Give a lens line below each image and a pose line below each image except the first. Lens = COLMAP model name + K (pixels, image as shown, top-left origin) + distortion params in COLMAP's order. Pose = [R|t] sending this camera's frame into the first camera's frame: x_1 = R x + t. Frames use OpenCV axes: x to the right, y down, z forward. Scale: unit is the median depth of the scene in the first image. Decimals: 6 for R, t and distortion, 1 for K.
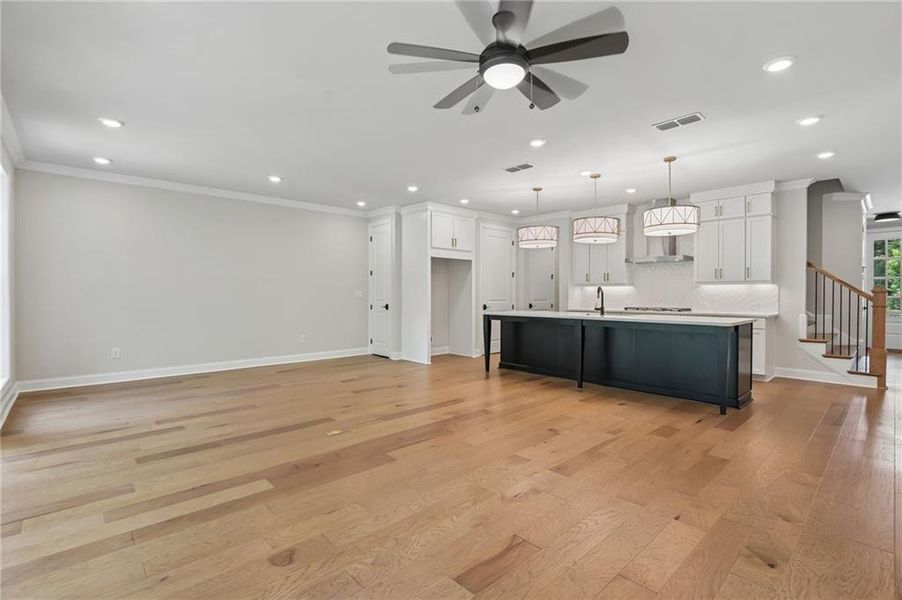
lens RADIAL K [[418.5, 0, 449.6], [0, 418.5, 297.7], [0, 0, 1]] dist [-0.002294, -0.000750]
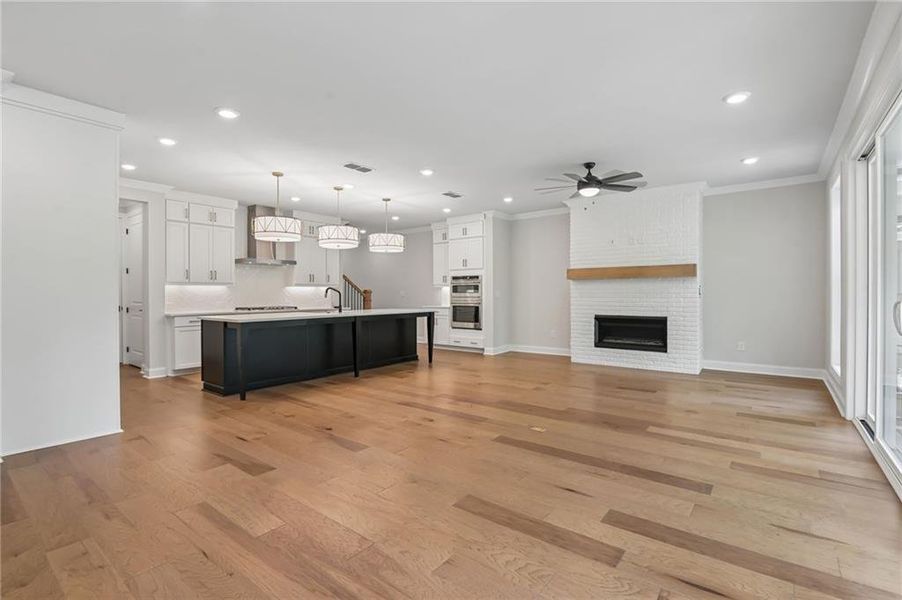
lens RADIAL K [[418.5, 0, 449.6], [0, 418.5, 297.7], [0, 0, 1]] dist [-0.002294, -0.000750]
pose [[-0.166834, -0.009536, 0.985939, -0.847591], [0.012131, 0.999858, 0.011723, -0.008205], [-0.985910, 0.013916, -0.166694, 0.941485]]
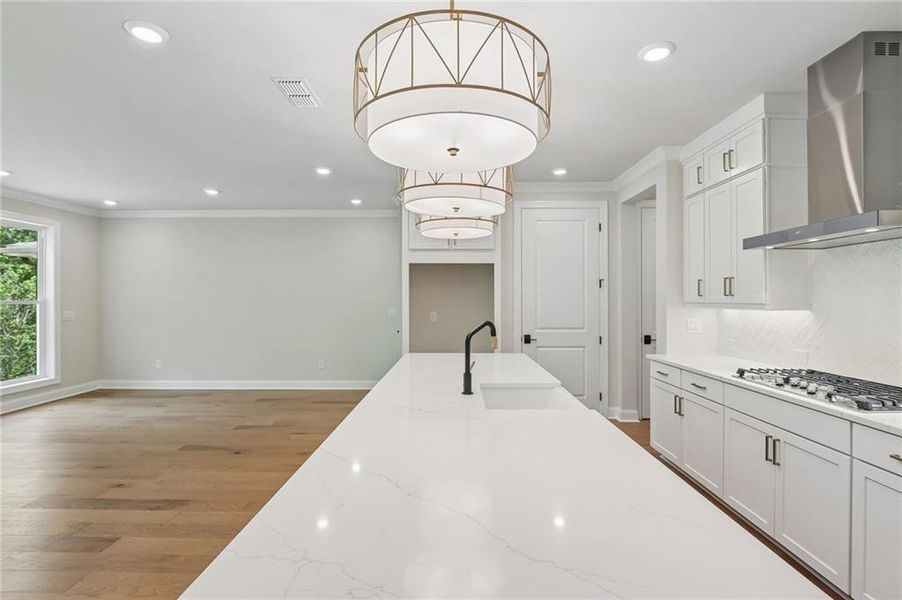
lens RADIAL K [[434.9, 0, 436.1], [0, 434.9, 302.0], [0, 0, 1]] dist [-0.000463, -0.000226]
pose [[0.721005, 0.001042, -0.692929, 0.659274], [-0.005371, 0.999977, -0.004085, -0.044228], [0.692909, 0.006667, 0.720994, 0.715965]]
